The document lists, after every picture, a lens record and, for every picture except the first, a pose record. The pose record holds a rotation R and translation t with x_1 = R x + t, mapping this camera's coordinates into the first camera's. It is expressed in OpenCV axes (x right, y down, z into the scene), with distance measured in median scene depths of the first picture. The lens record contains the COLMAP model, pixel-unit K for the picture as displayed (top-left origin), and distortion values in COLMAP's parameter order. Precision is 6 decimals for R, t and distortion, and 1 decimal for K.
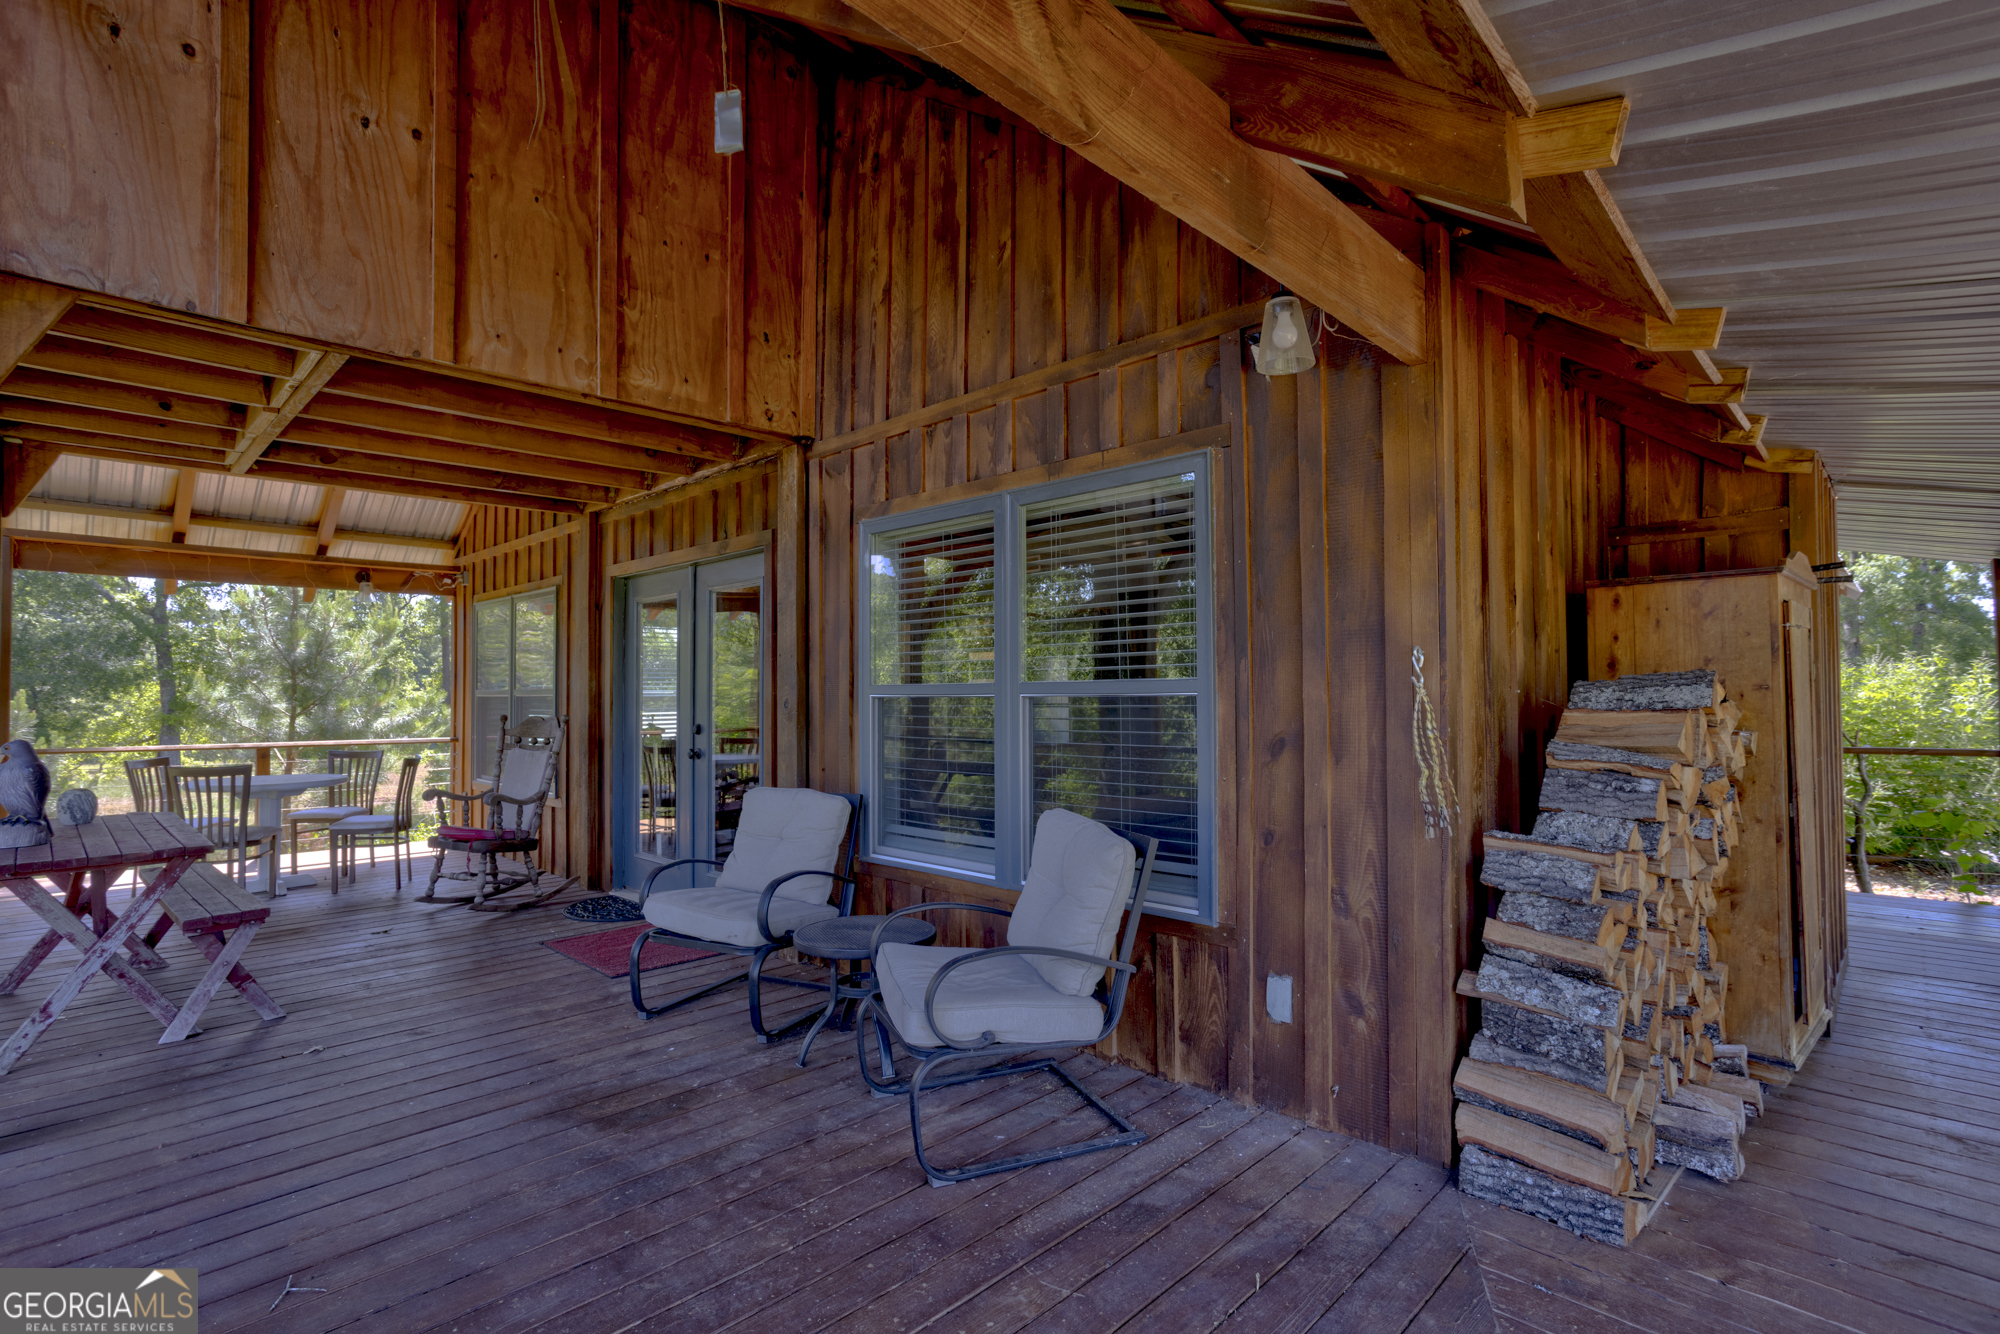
lens RADIAL K [[991.6, 0, 1000.0], [0, 991.6, 667.0], [0, 0, 1]] dist [-0.034206, 0.029625]
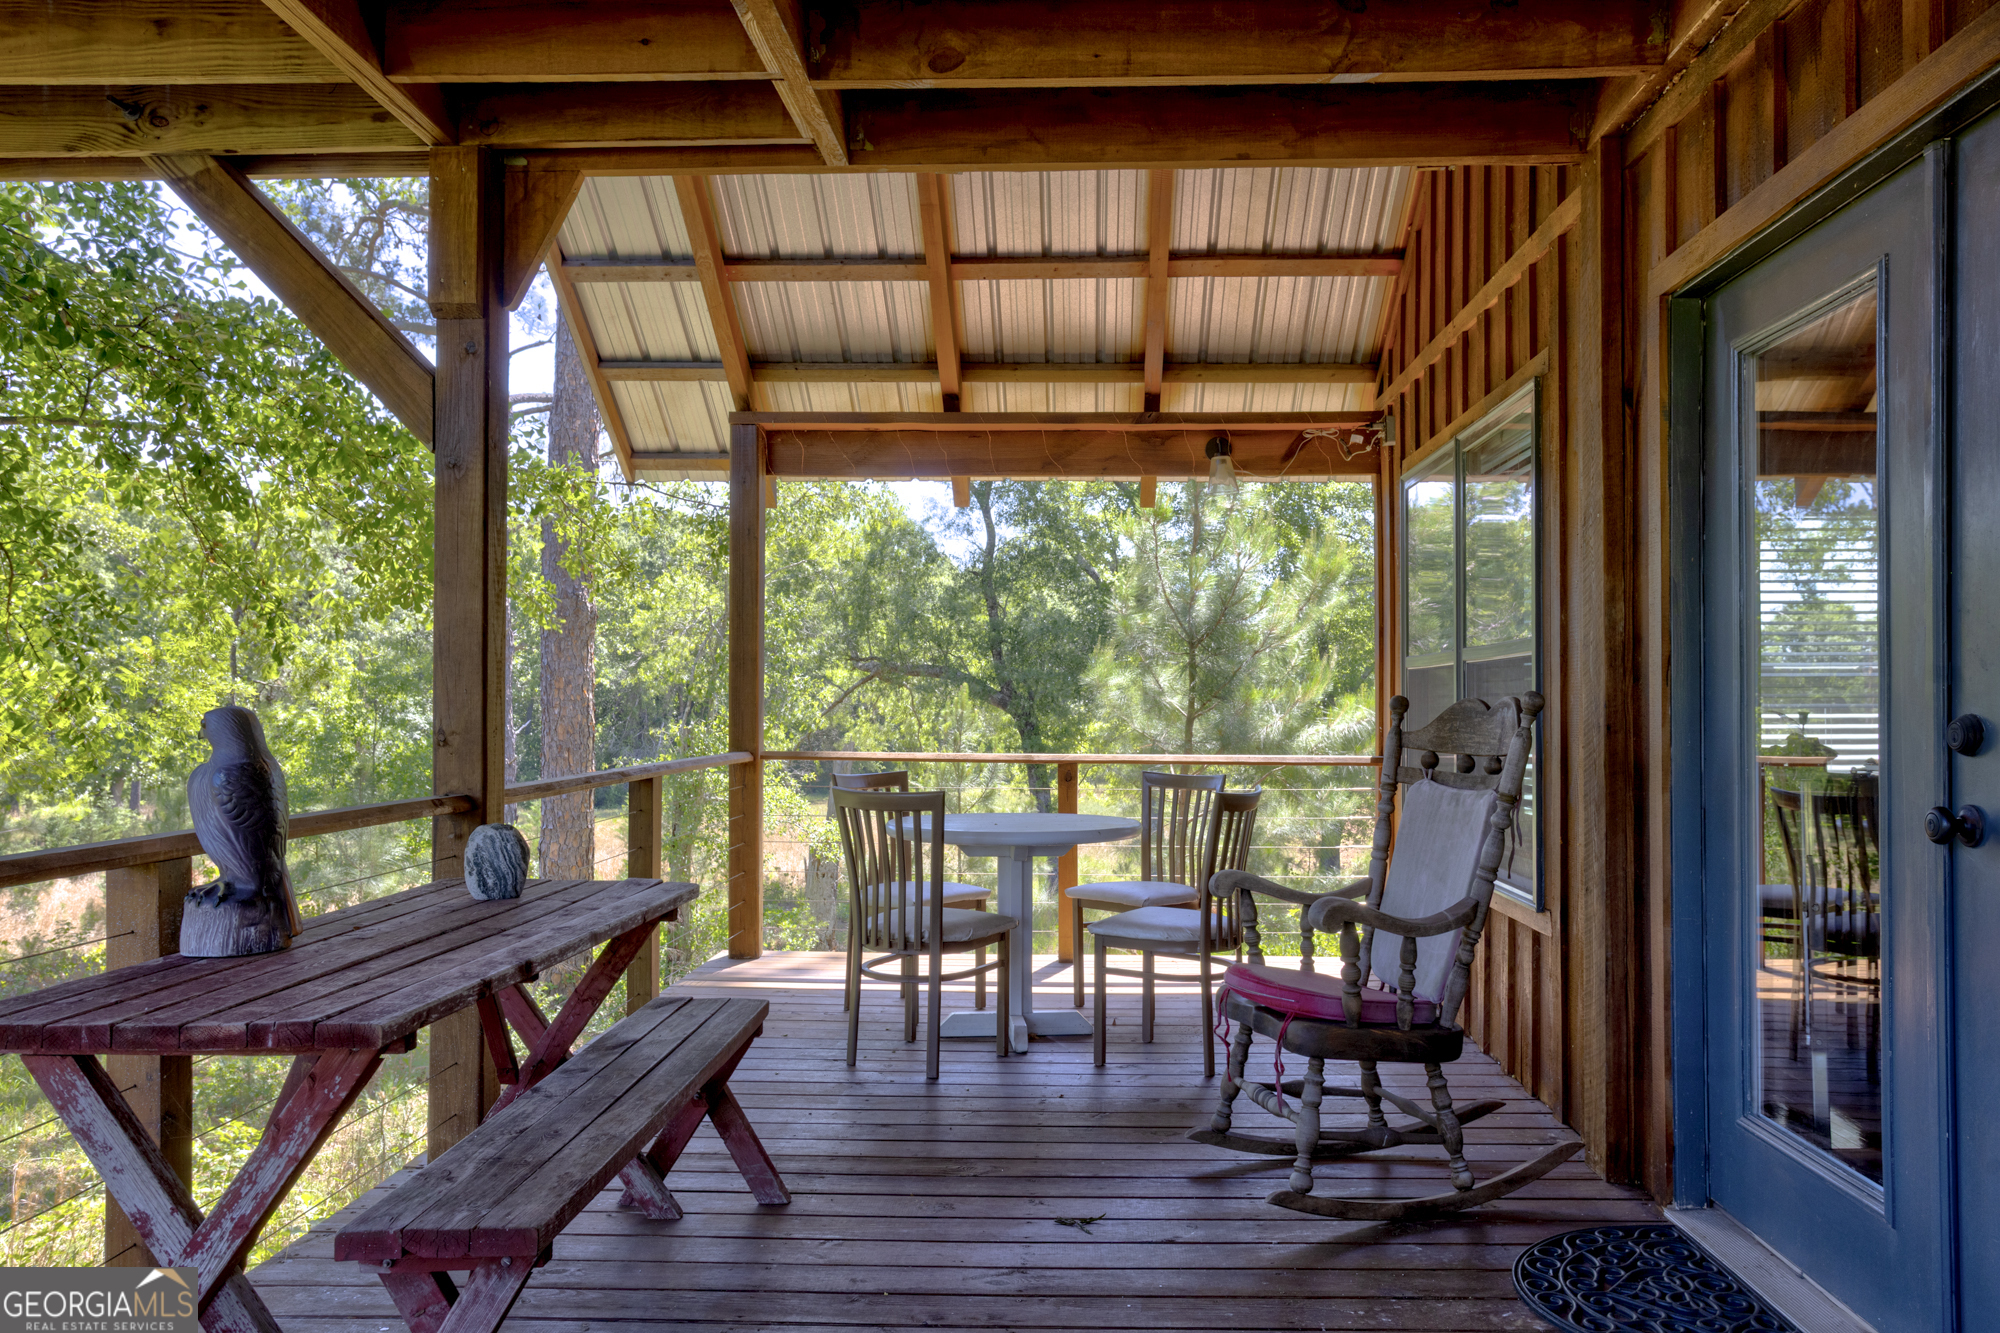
lens RADIAL K [[1431.8, 0, 1062.7], [0, 1431.8, 681.5], [0, 0, 1]] dist [-0.010429, 0.000937]
pose [[0.683101, -0.006343, -0.730296, -0.256715], [0.012524, 0.999917, 0.003030, 0.059221], [0.730216, -0.011216, 0.683124, 0.747780]]
